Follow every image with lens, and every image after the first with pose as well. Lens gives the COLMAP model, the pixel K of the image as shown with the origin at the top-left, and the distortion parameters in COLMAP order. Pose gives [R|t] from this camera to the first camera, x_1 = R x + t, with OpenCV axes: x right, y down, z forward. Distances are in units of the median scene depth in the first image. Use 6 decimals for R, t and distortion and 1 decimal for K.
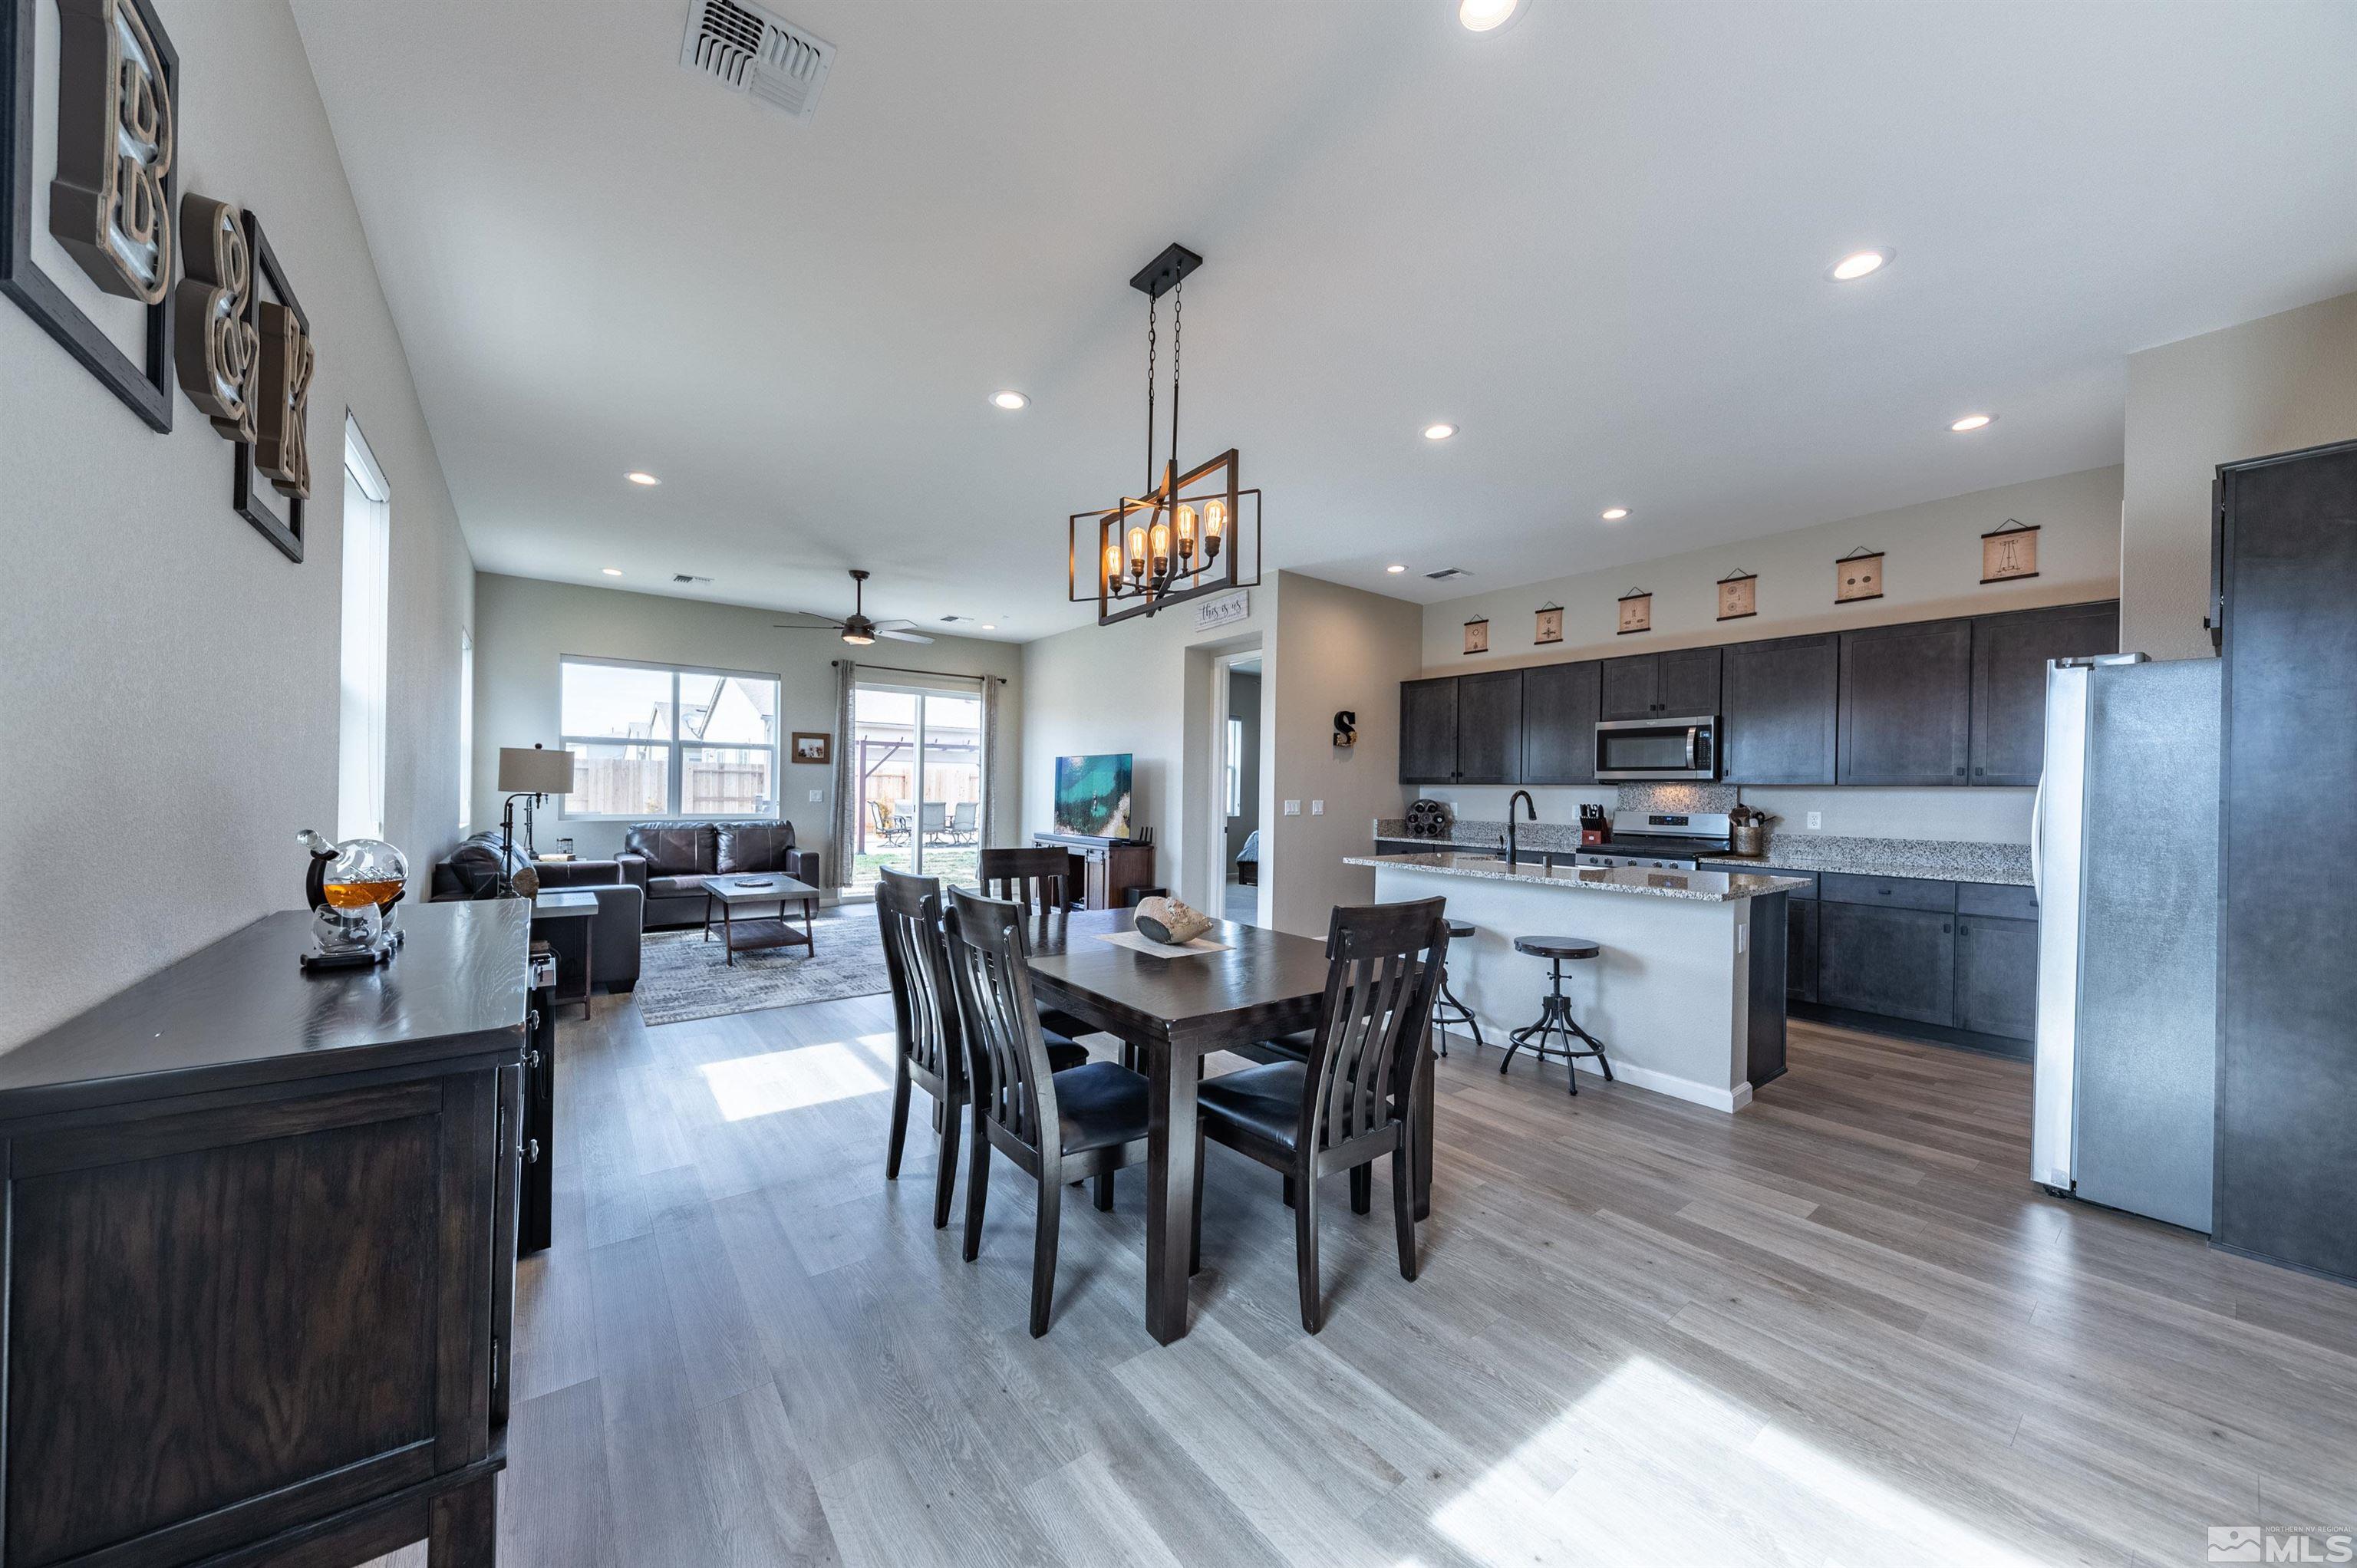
lens RADIAL K [[814.7, 0, 1172.6], [0, 814.7, 792.1], [0, 0, 1]] dist [0.010091, -0.004276]
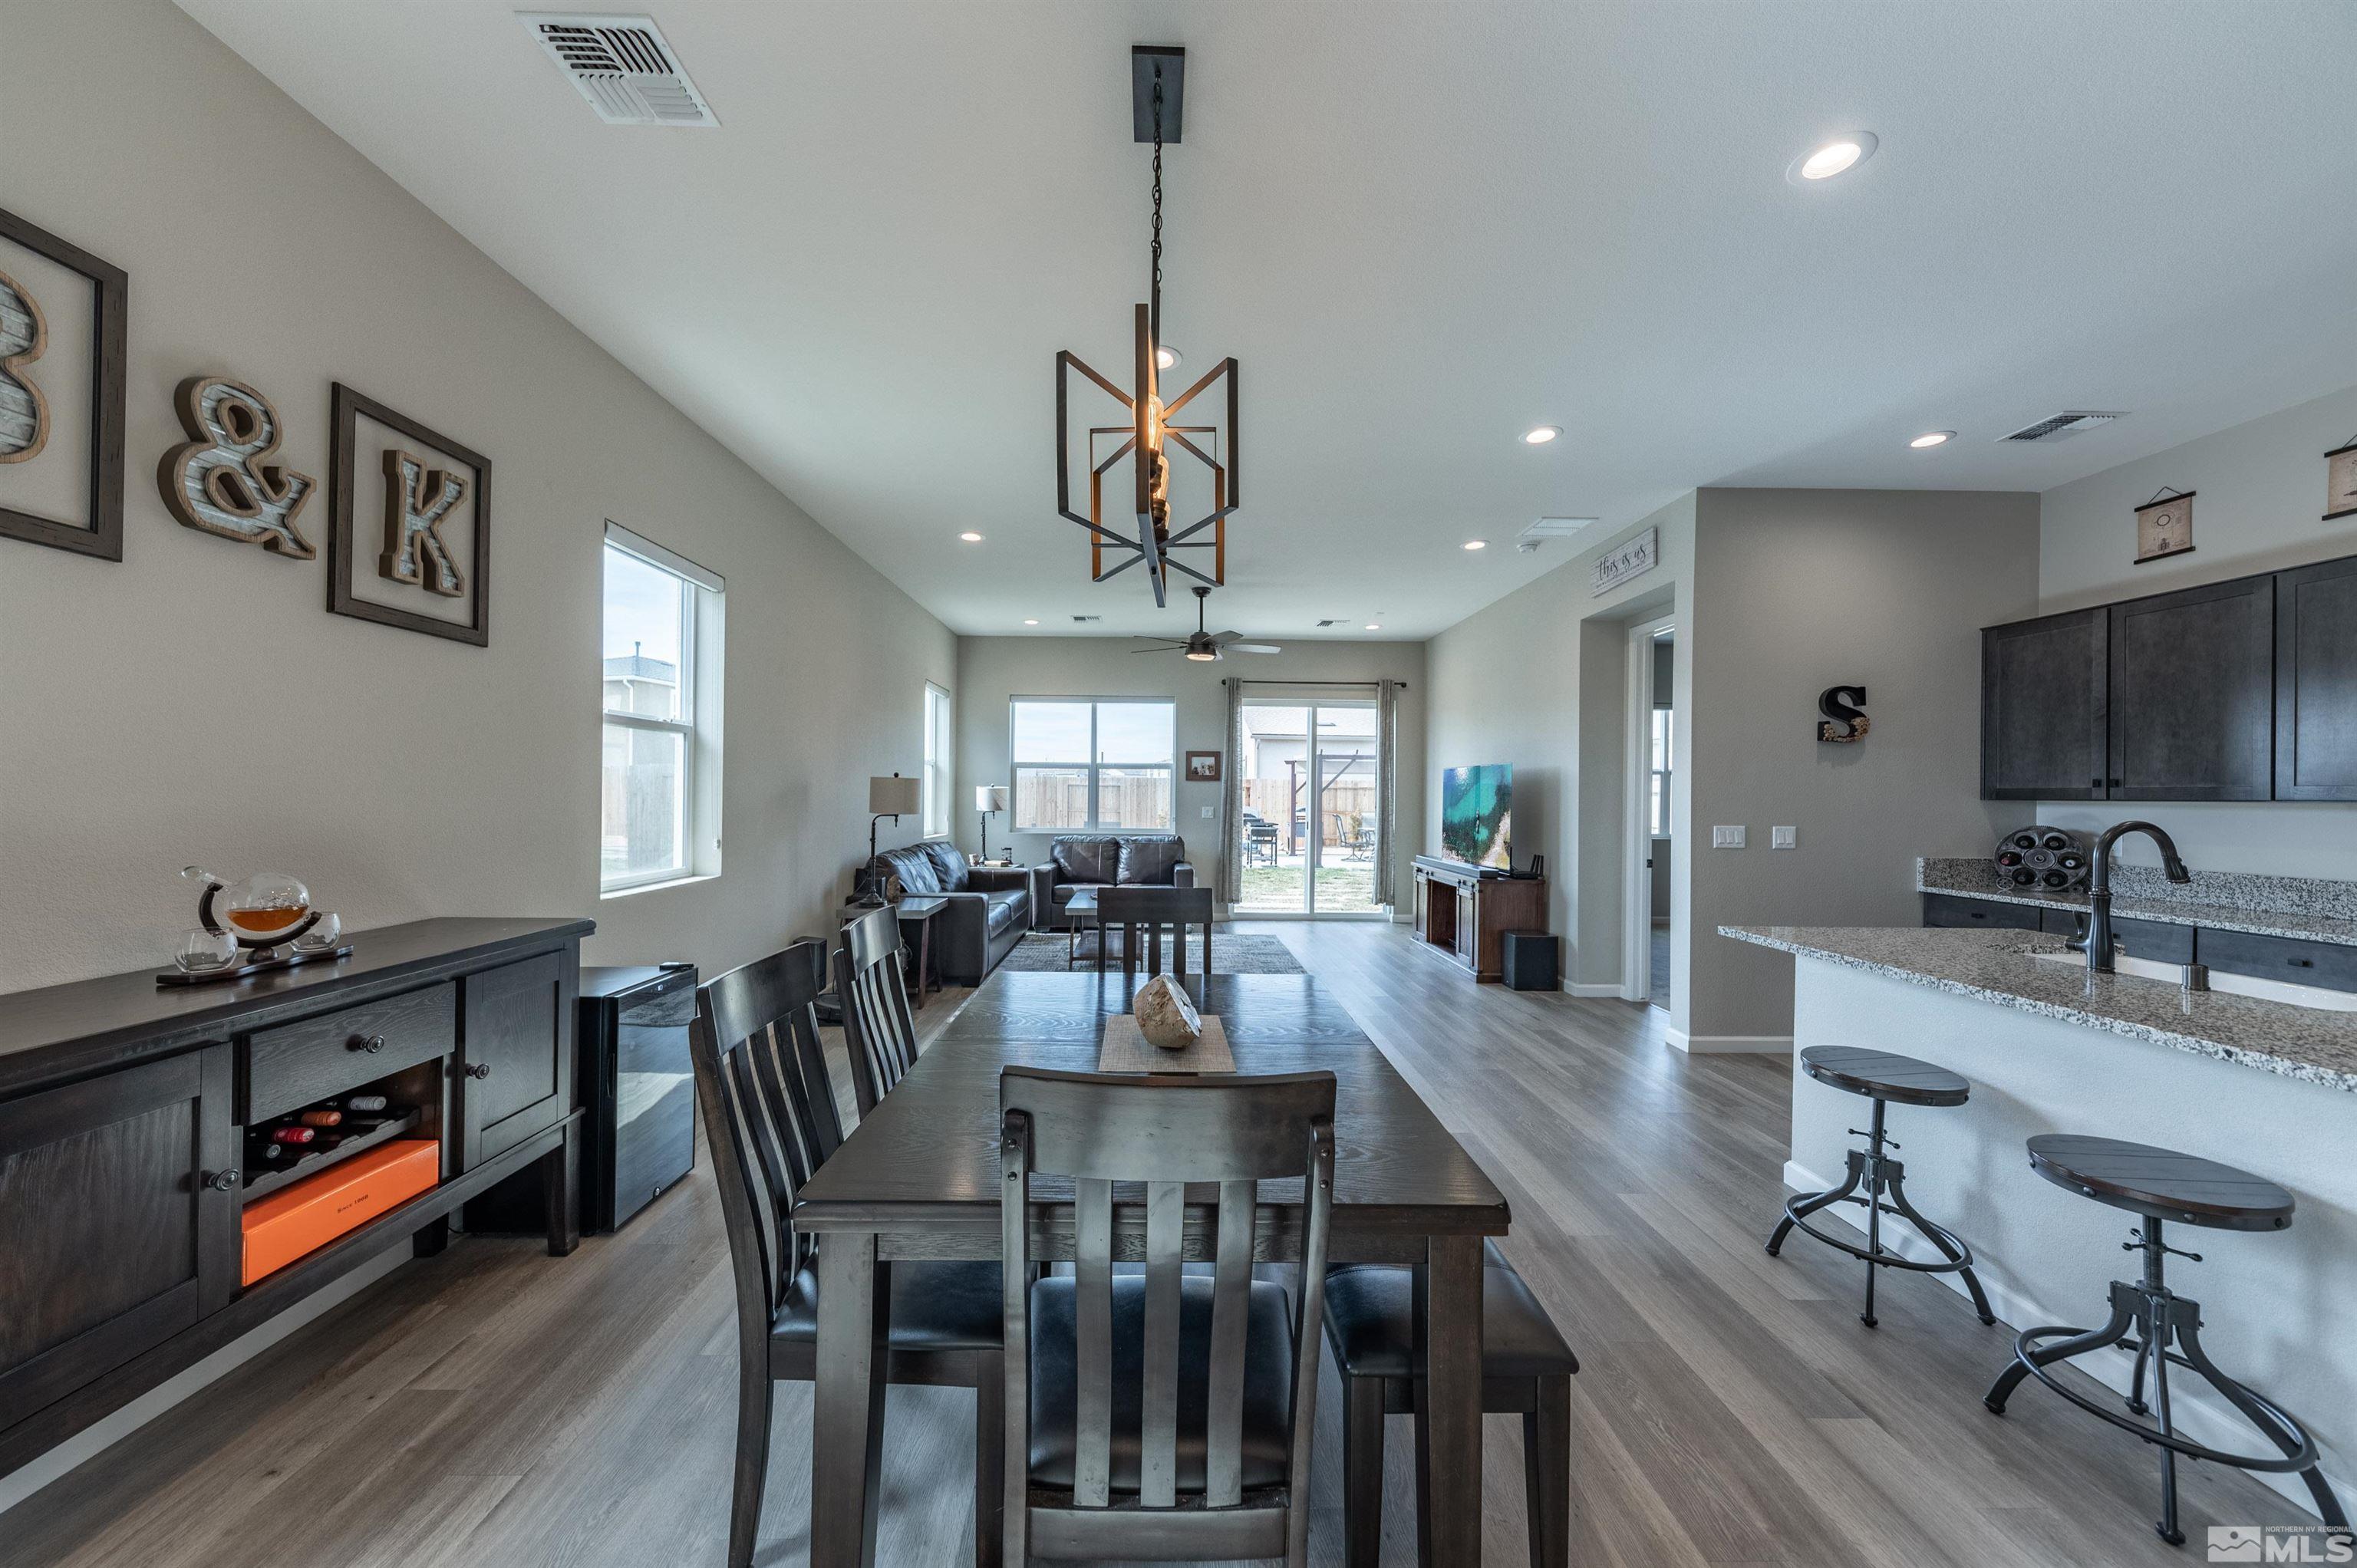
lens RADIAL K [[816.9, 0, 1170.9], [0, 816.9, 794.4], [0, 0, 1]] dist [0.011595, -0.003987]
pose [[0.805307, -0.007593, -0.592810, 0.186475], [0.001629, 0.999943, -0.010596, -0.009876], [0.592856, 0.007567, 0.805273, 0.194143]]
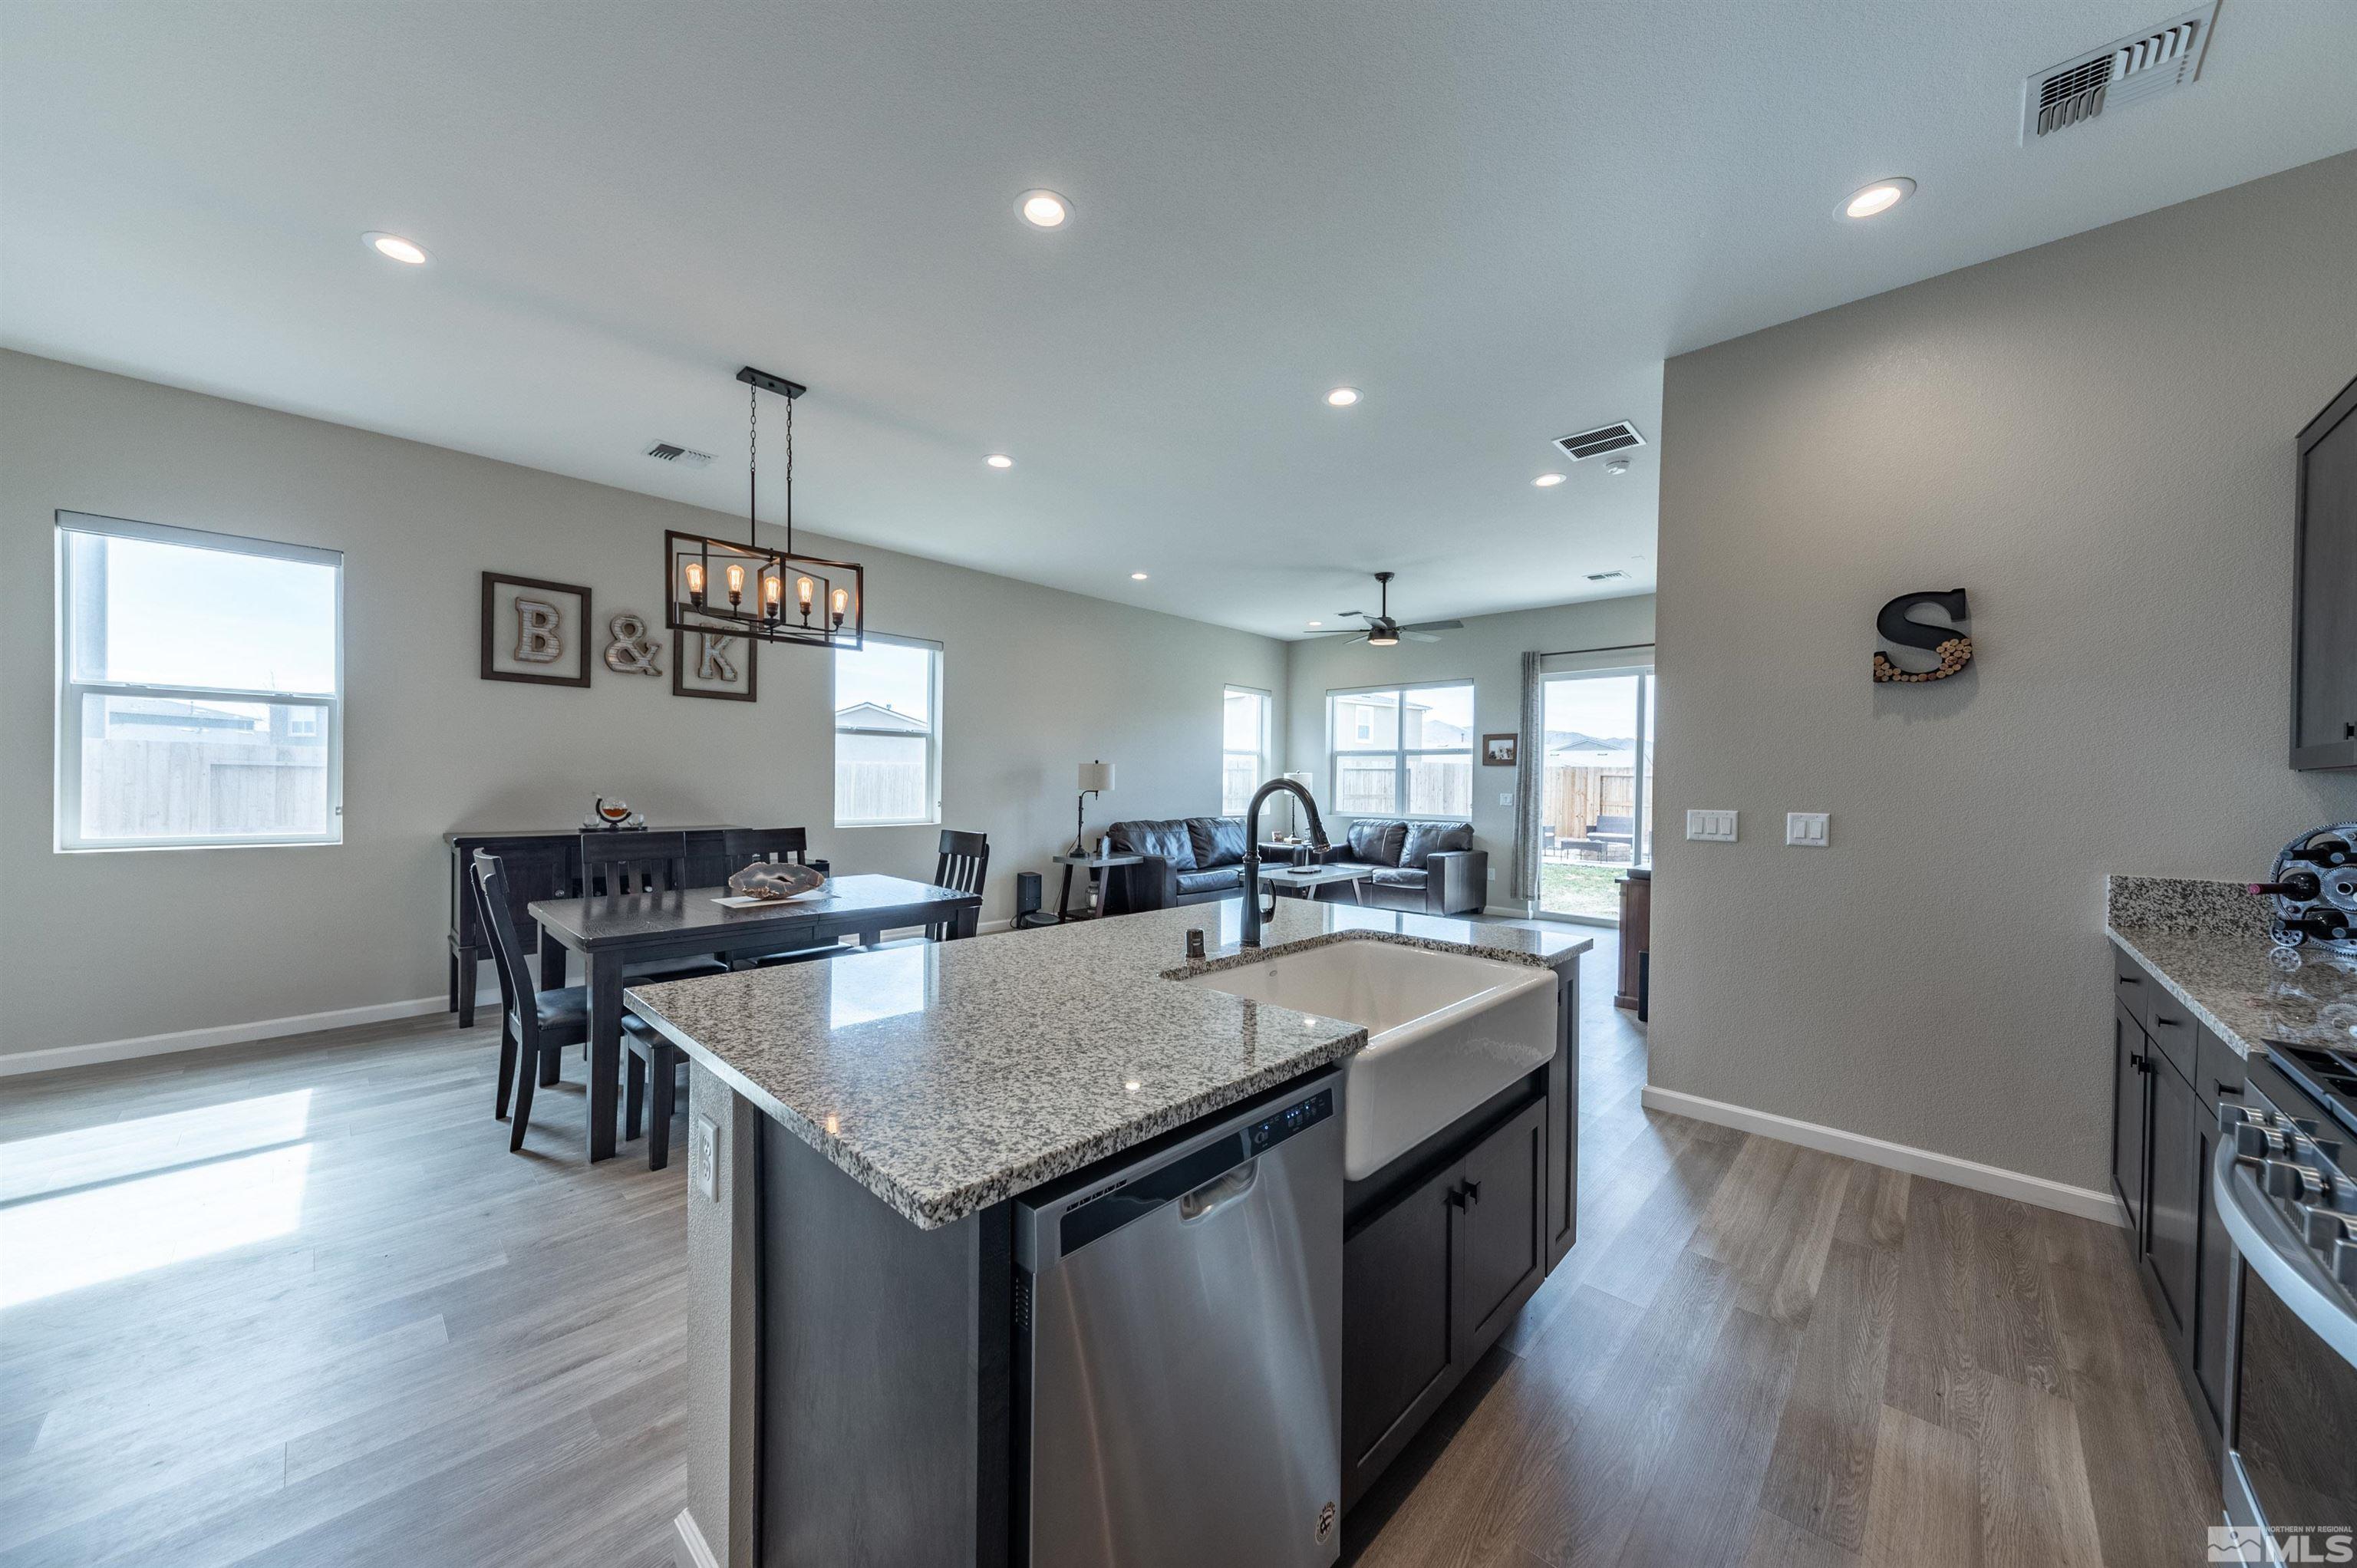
lens RADIAL K [[814.7, 0, 1172.6], [0, 814.7, 792.1], [0, 0, 1]] dist [0.010091, -0.004276]
pose [[0.154511, -0.000655, -0.987991, 0.609481], [-0.013469, 0.999905, -0.002769, 0.005139], [0.987899, 0.013735, 0.154488, 0.636614]]
